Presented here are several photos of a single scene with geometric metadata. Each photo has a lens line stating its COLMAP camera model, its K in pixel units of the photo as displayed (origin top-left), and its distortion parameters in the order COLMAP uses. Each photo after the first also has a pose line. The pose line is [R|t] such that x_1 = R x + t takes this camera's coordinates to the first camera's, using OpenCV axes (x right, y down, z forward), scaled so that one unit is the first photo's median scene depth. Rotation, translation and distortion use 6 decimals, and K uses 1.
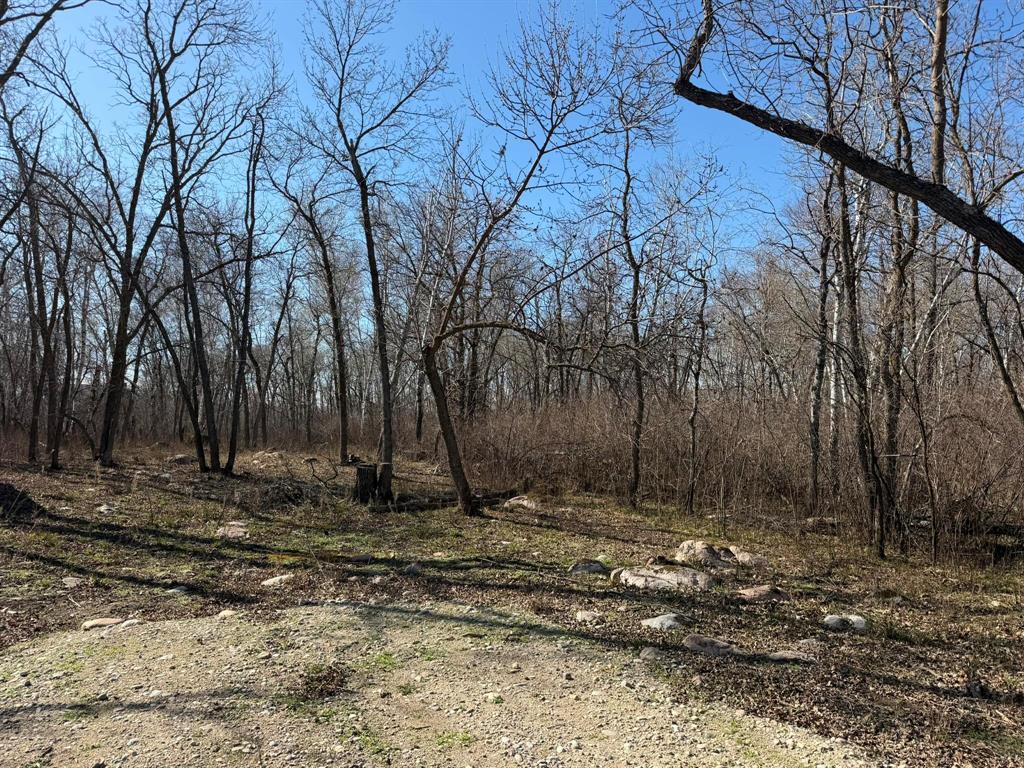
lens RADIAL K [[722.1, 0, 522.1], [0, 722.1, 384.7], [0, 0, 1]] dist [0.029284, -0.026997]
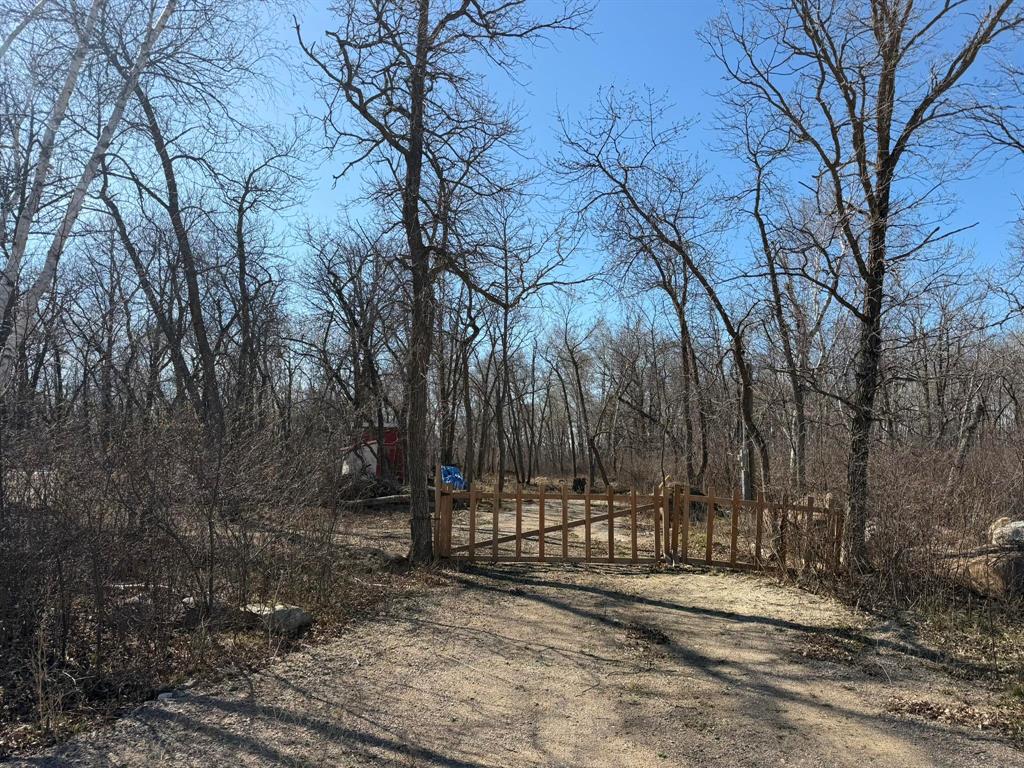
lens RADIAL K [[722.1, 0, 522.1], [0, 722.1, 384.7], [0, 0, 1]] dist [0.029284, -0.026997]
pose [[0.939235, -0.047510, -0.339971, 0.410659], [0.030499, 0.998009, -0.055208, -0.078722], [0.341917, 0.041484, 0.938814, -1.275125]]
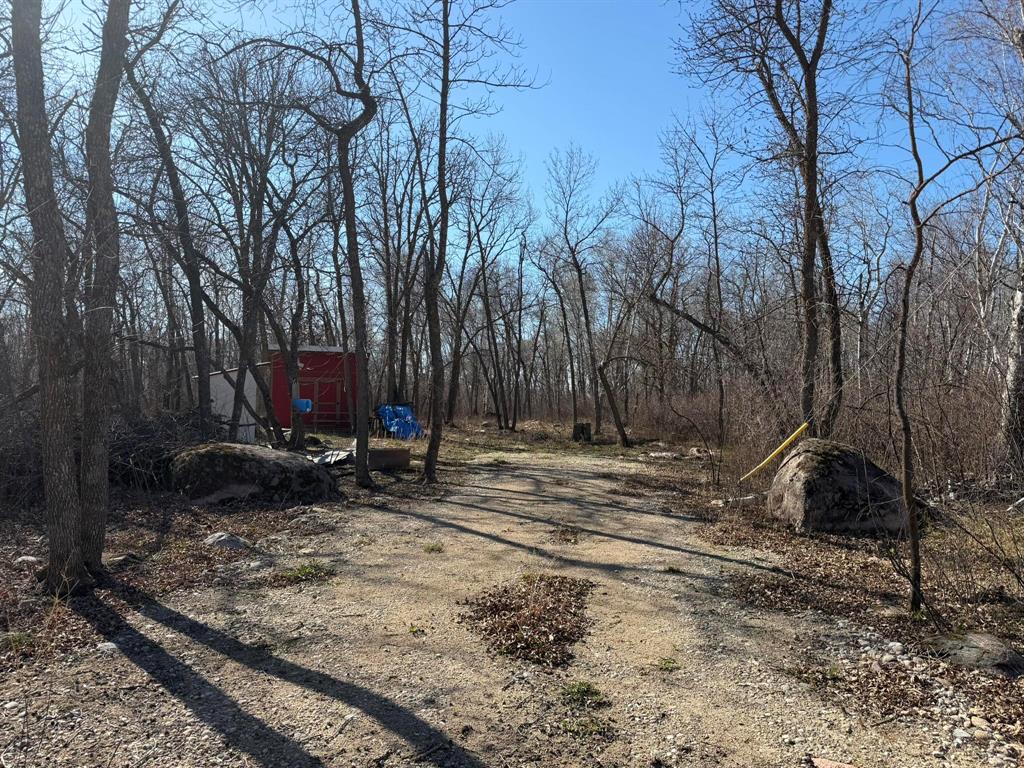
lens RADIAL K [[722.1, 0, 522.1], [0, 722.1, 384.7], [0, 0, 1]] dist [0.029284, -0.026997]
pose [[0.939601, -0.016322, -0.341882, 0.239154], [0.025475, 0.999427, 0.022299, -0.035461], [0.341322, -0.029662, 0.939478, -0.691697]]
